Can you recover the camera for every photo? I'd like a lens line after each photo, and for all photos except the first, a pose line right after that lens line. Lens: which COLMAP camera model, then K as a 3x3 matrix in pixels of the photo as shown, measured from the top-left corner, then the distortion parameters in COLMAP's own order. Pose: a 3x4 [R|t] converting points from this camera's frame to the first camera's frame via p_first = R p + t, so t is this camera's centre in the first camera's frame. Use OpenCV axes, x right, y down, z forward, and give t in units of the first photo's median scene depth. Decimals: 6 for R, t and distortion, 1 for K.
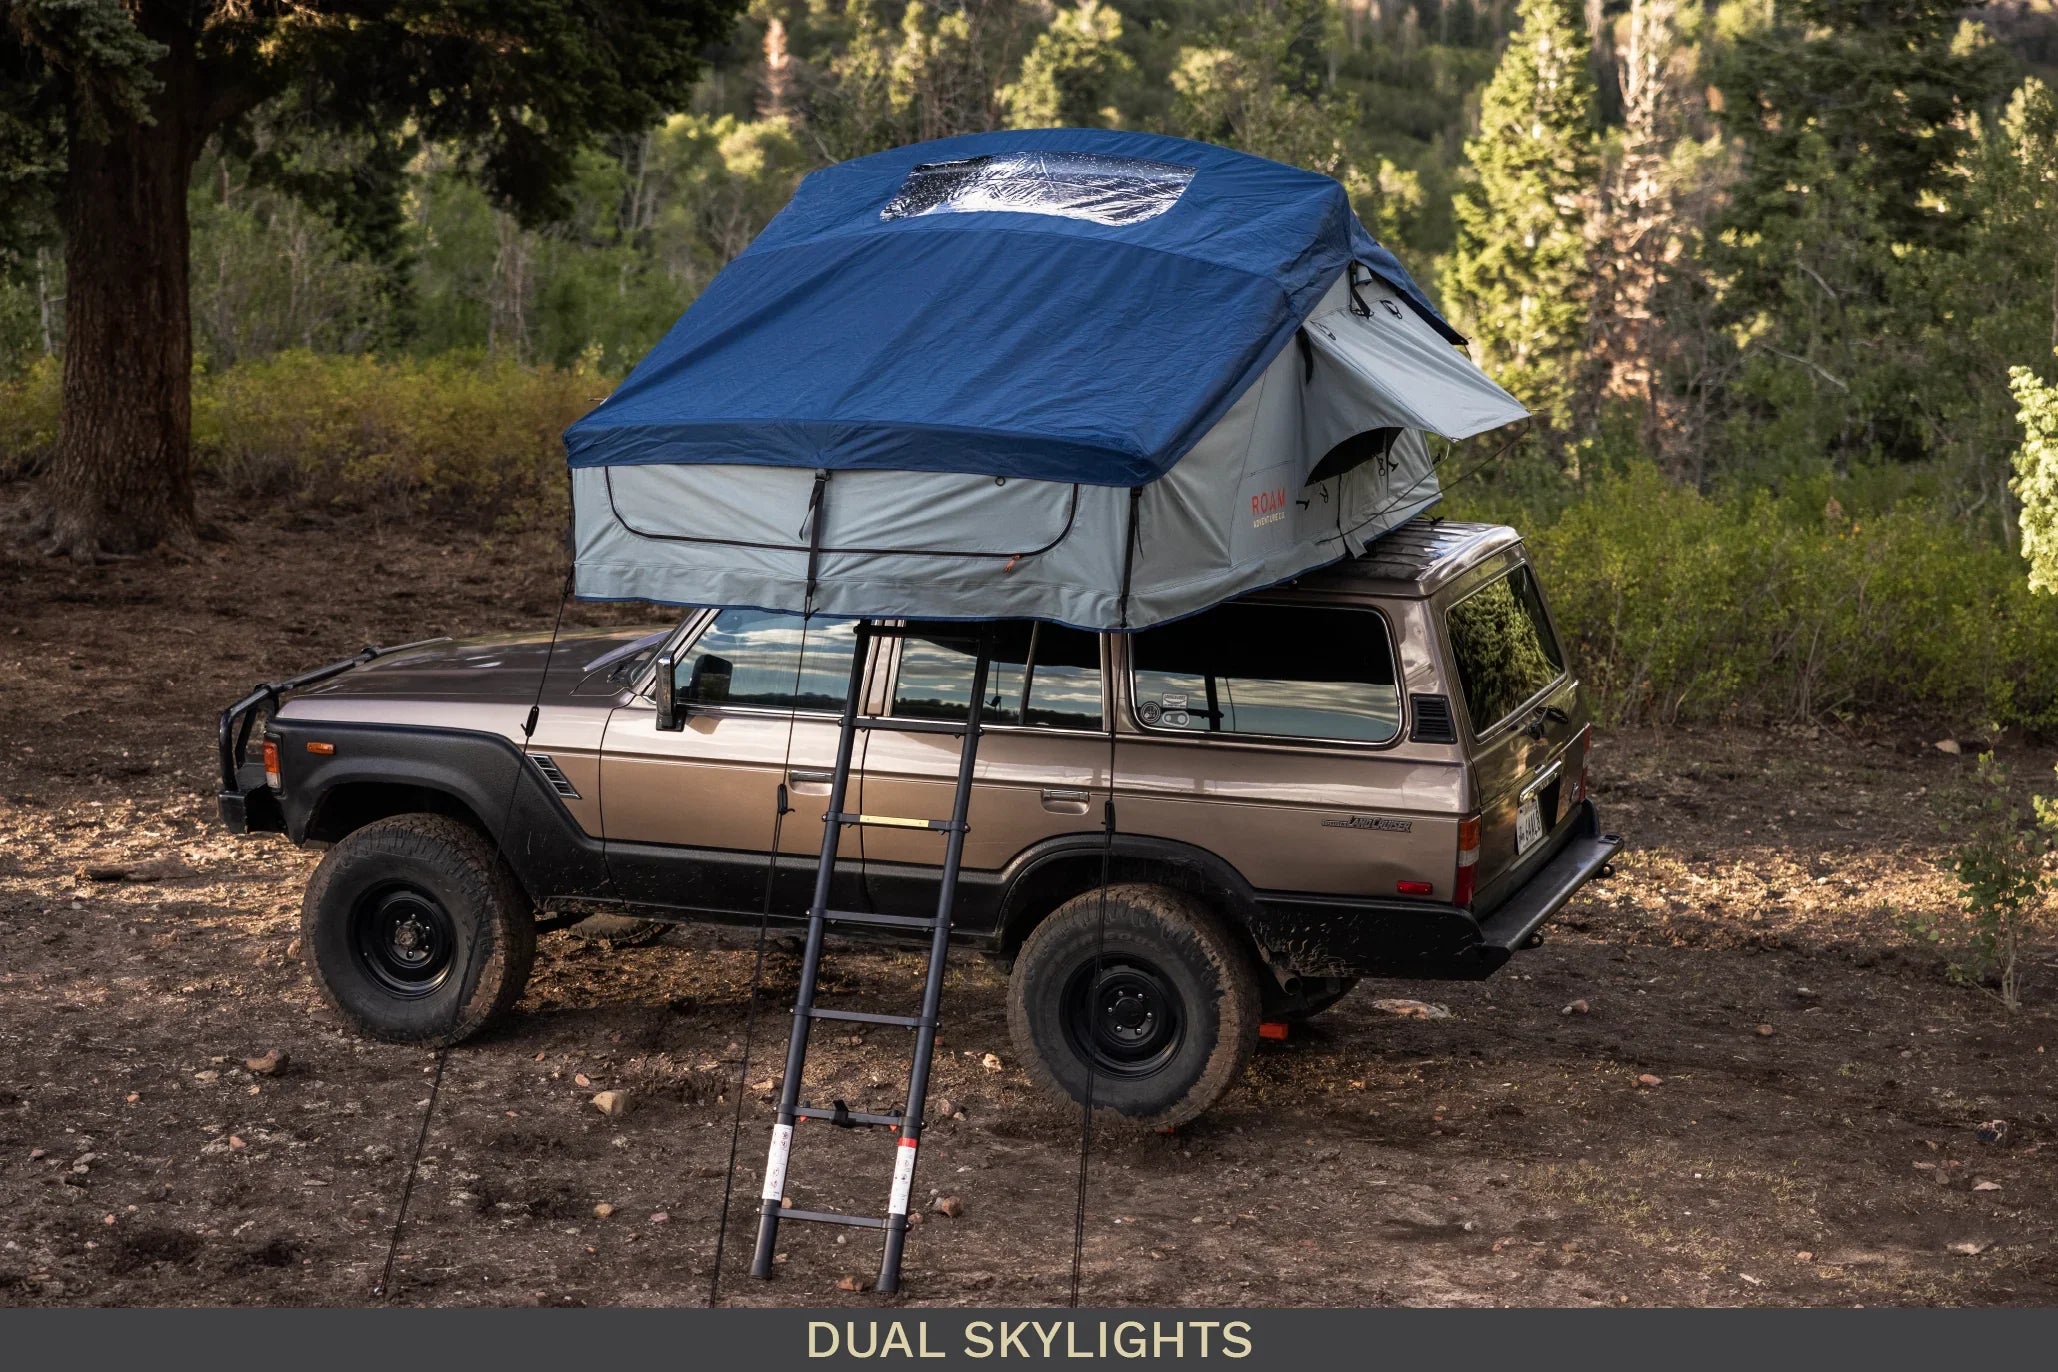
lens RADIAL K [[3961.0, 0, 1029.0], [0, 3961.0, 686.0], [0, 0, 1]] dist [0.019374, -0.151890]
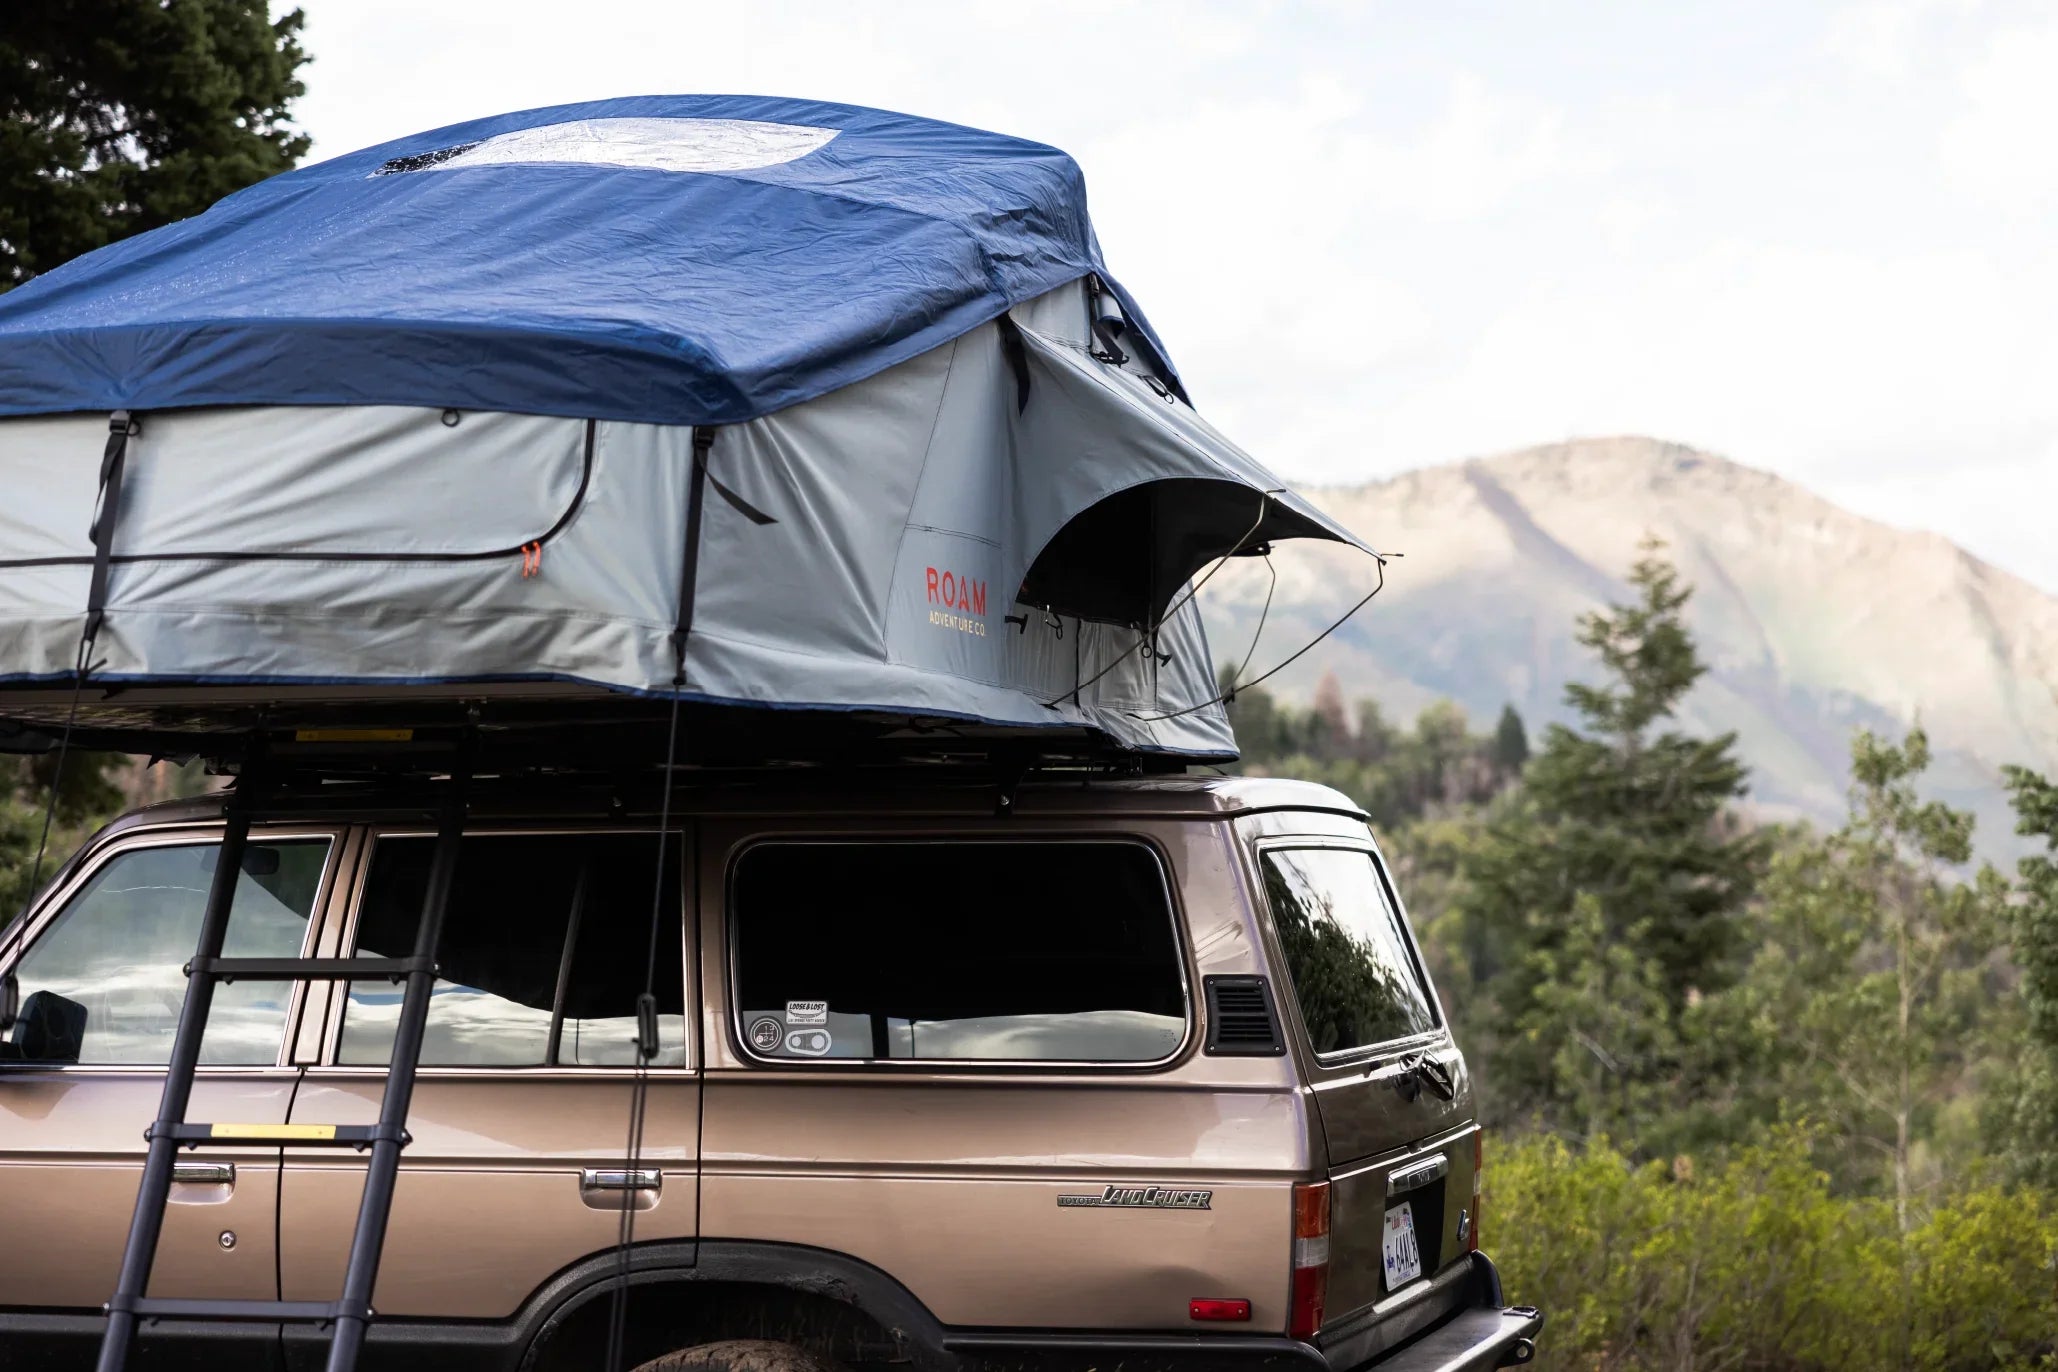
lens RADIAL K [[3961.0, 0, 1029.0], [0, 3961.0, 686.0], [0, 0, 1]] dist [0.019374, -0.151890]
pose [[0.997729, 0.002948, 0.067289, 0.030728], [0.012595, 0.973251, -0.229397, 0.094660], [-0.066165, 0.229724, 0.971004, 0.422025]]
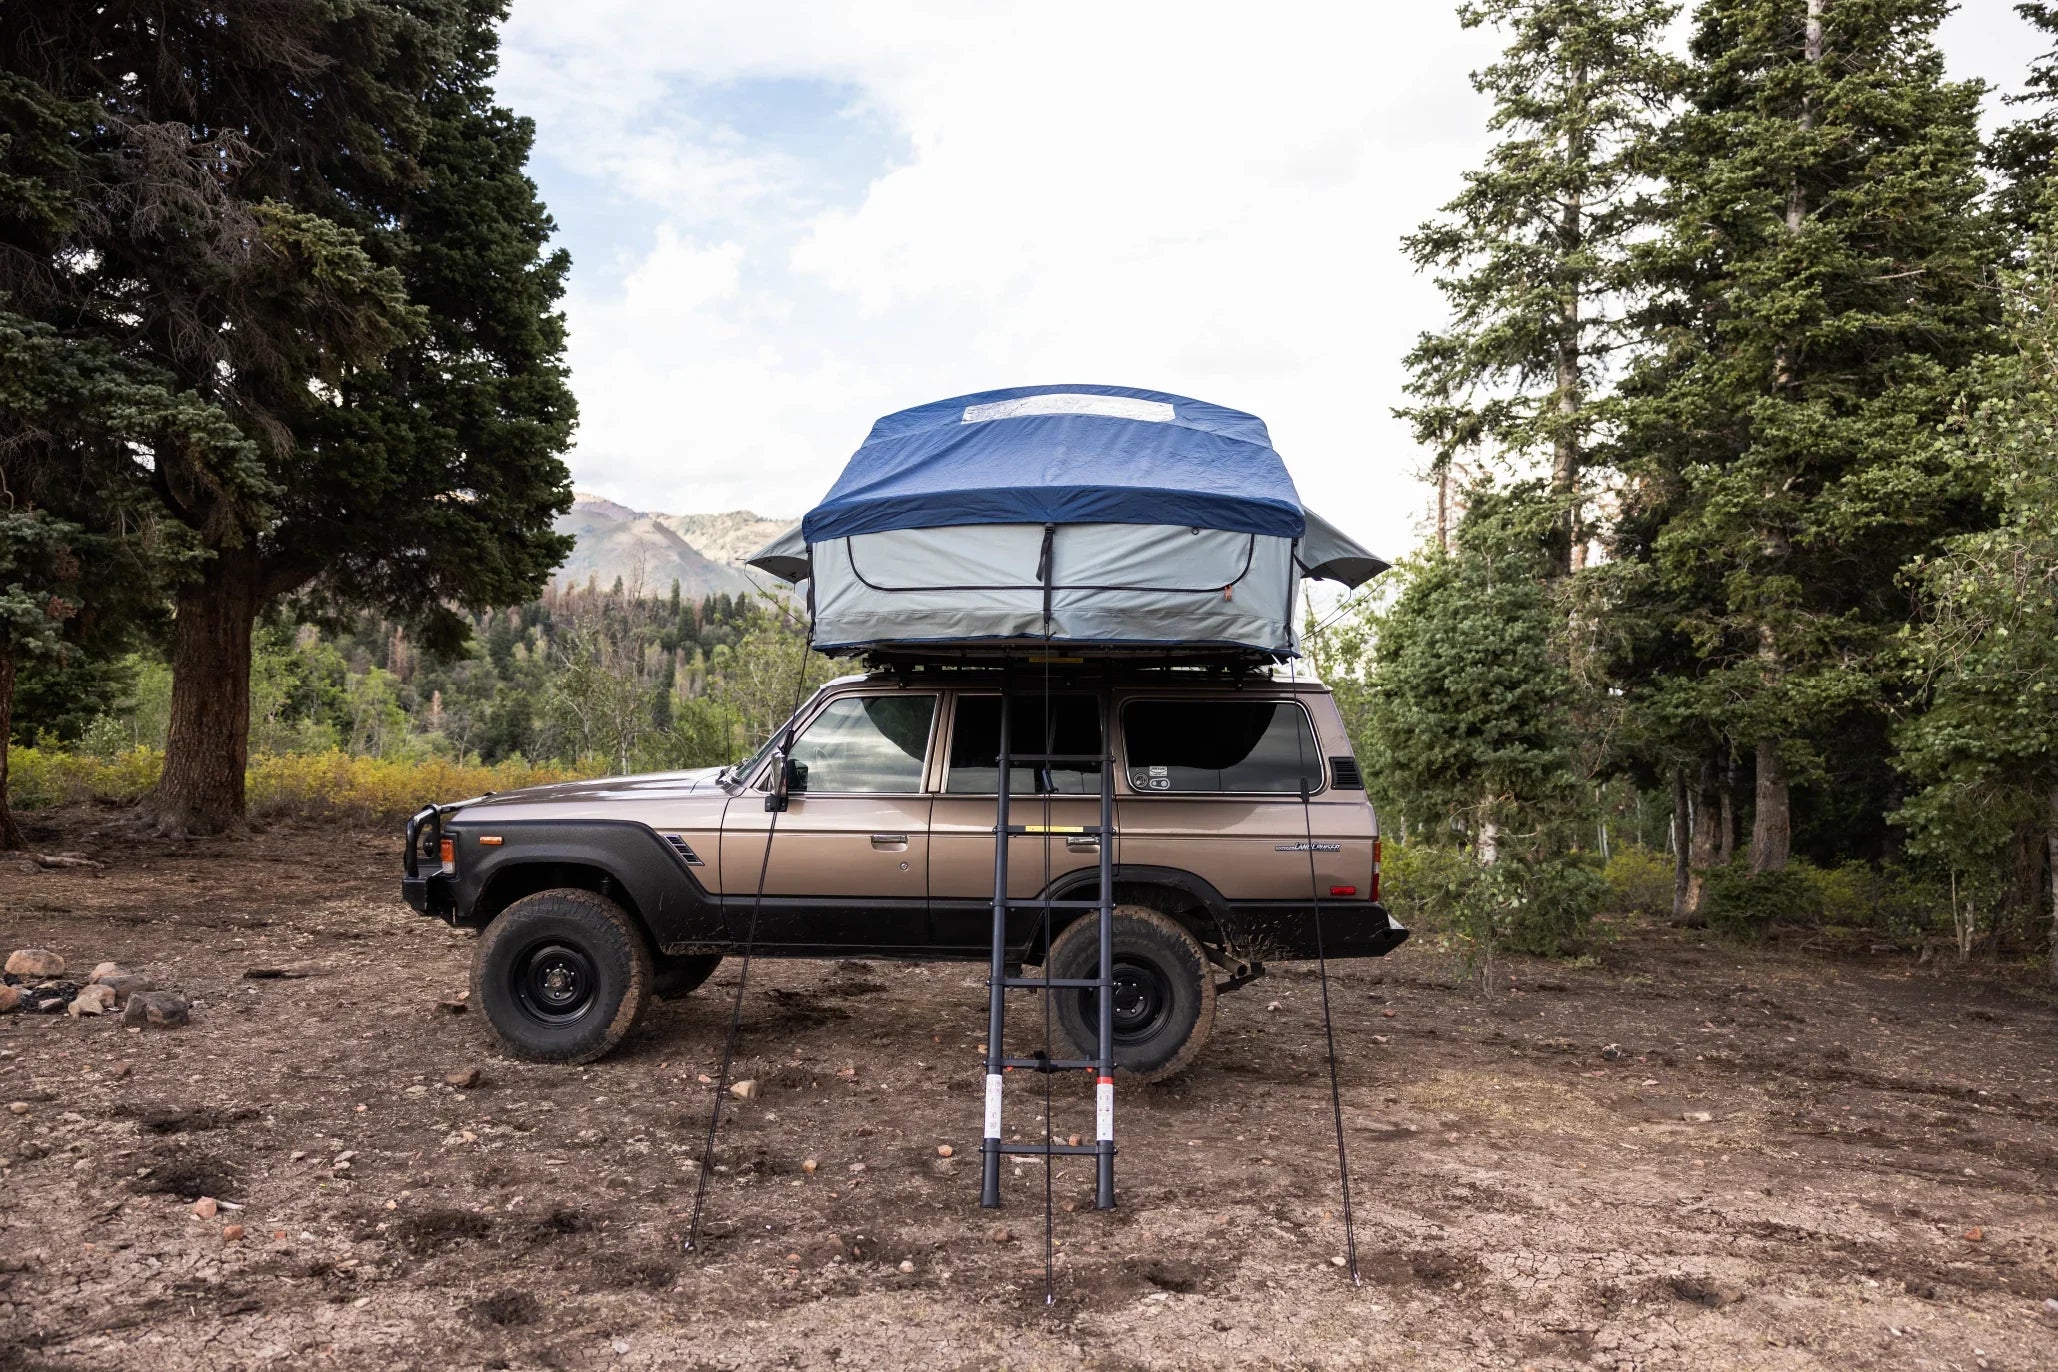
lens RADIAL K [[1592.8, 0, 1031.0], [0, 1592.8, 699.0], [0, 0, 1]] dist [-0.001927, -0.002751]
pose [[0.954788, 0.006648, 0.297213, -0.182661], [0.044280, 0.985418, -0.164288, 0.072153], [-0.293972, 0.170020, 0.940571, 0.478842]]
